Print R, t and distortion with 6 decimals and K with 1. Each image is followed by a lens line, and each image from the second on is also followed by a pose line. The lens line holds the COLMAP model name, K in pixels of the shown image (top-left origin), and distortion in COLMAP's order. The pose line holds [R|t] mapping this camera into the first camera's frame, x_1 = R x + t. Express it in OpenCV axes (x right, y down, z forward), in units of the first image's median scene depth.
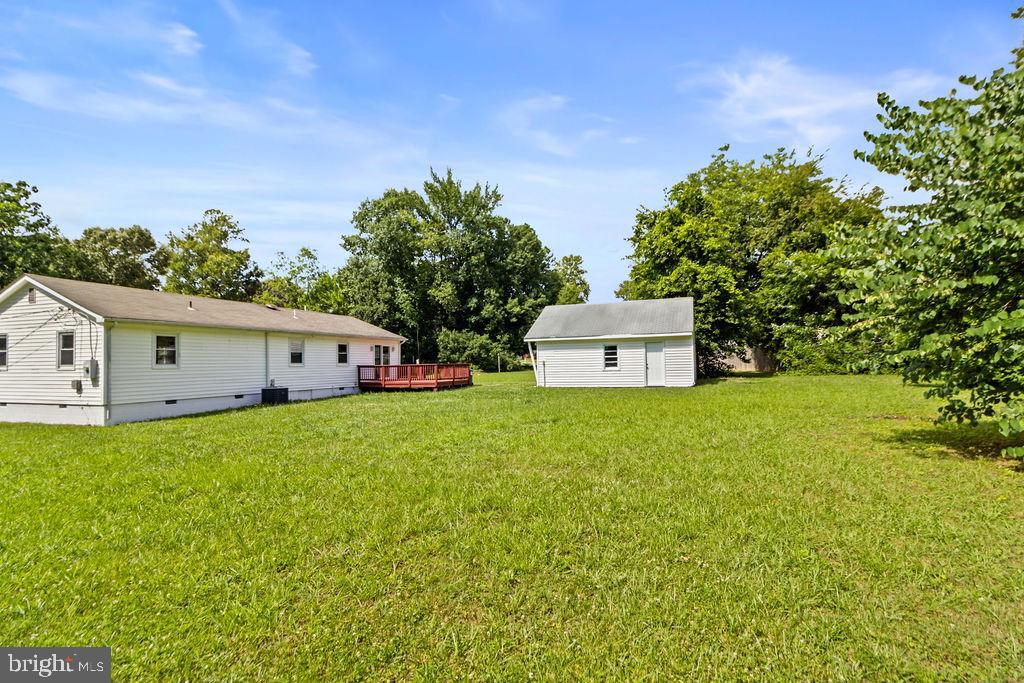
lens RADIAL K [[484.5, 0, 505.7], [0, 484.5, 346.0], [0, 0, 1]] dist [0.001670, 0.002505]
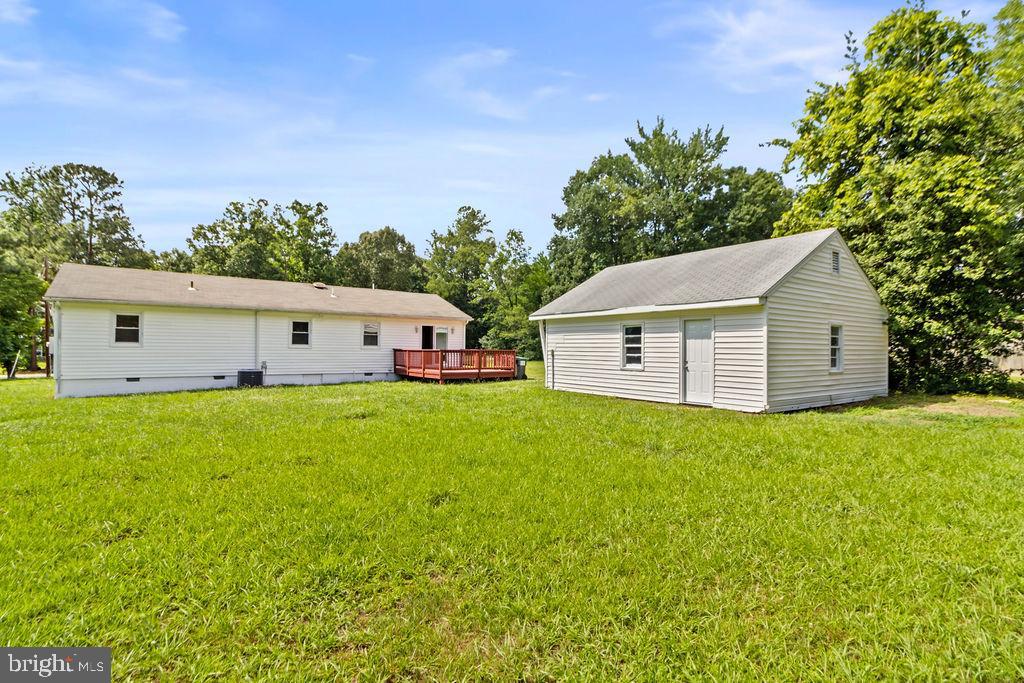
lens RADIAL K [[484.5, 0, 515.1], [0, 484.5, 334.5], [0, 0, 1]] dist [0.001670, 0.002505]
pose [[0.834889, 0.011253, -0.550303, 0.375865], [-0.005573, 0.999913, 0.011991, 0.002409], [0.550390, -0.006944, 0.834879, 0.403257]]
